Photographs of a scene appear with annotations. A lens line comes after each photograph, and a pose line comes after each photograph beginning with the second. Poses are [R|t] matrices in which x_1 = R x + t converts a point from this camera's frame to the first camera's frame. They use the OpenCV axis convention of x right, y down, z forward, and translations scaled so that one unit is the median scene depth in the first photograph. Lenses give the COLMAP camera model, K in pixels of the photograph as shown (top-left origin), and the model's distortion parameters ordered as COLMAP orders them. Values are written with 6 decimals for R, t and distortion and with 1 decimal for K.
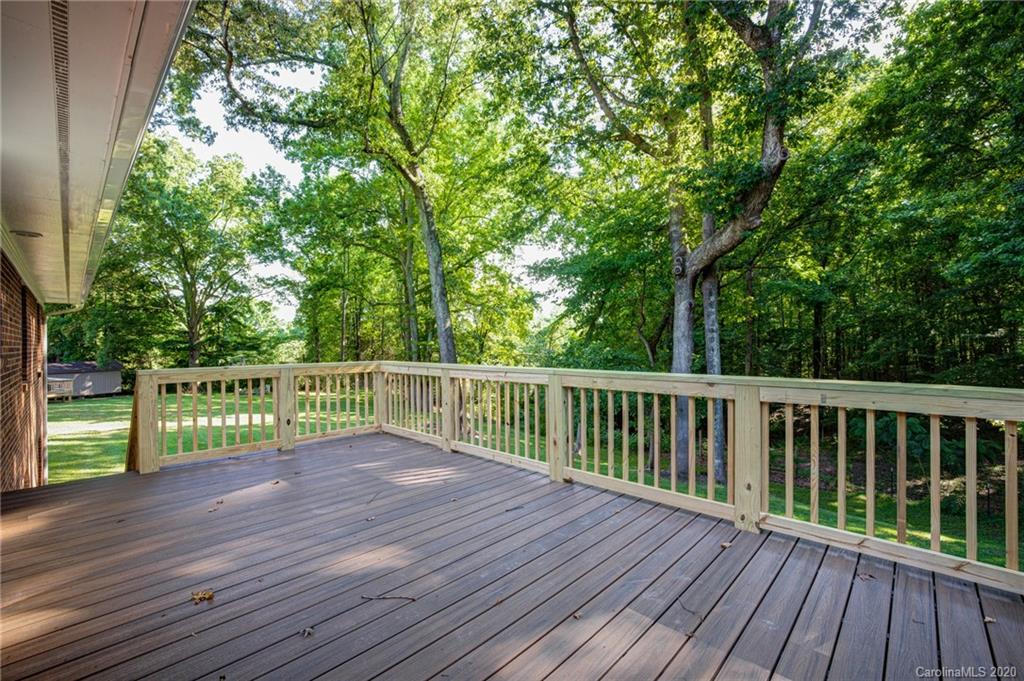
lens RADIAL K [[443.5, 0, 506.7], [0, 443.5, 346.8], [0, 0, 1]] dist [-0.004981, 0.003309]
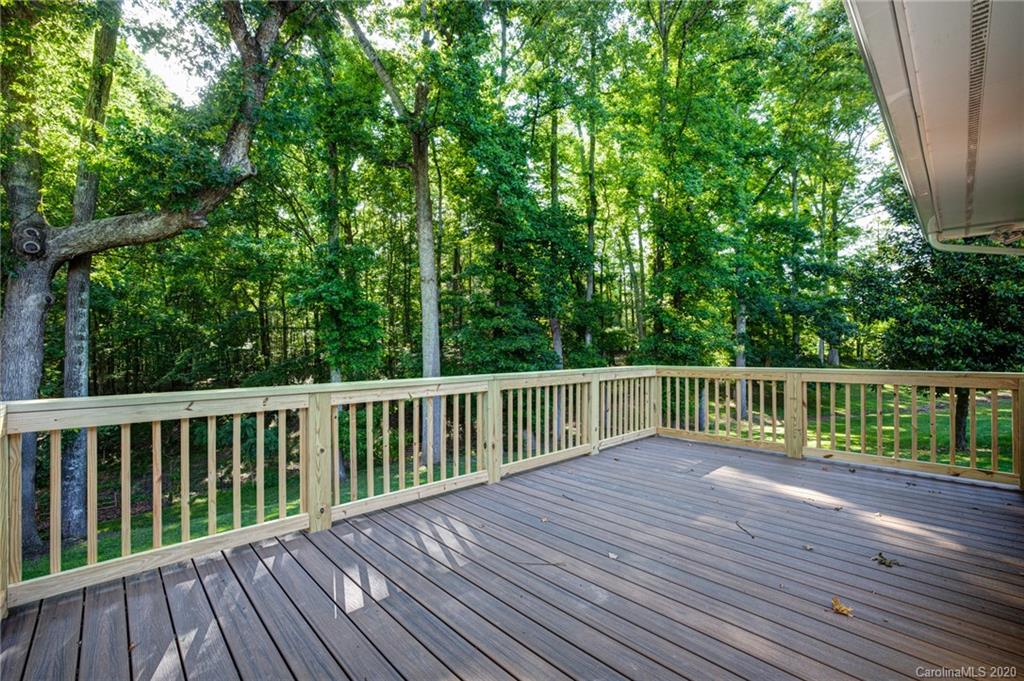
lens RADIAL K [[443.5, 0, 505.8], [0, 443.5, 338.4], [0, 0, 1]] dist [-0.004981, 0.003309]
pose [[0.044012, 0.036362, 0.998369, -0.336917], [0.012830, 0.999234, -0.036959, 0.001271], [-0.998949, 0.014436, 0.043511, 0.332829]]
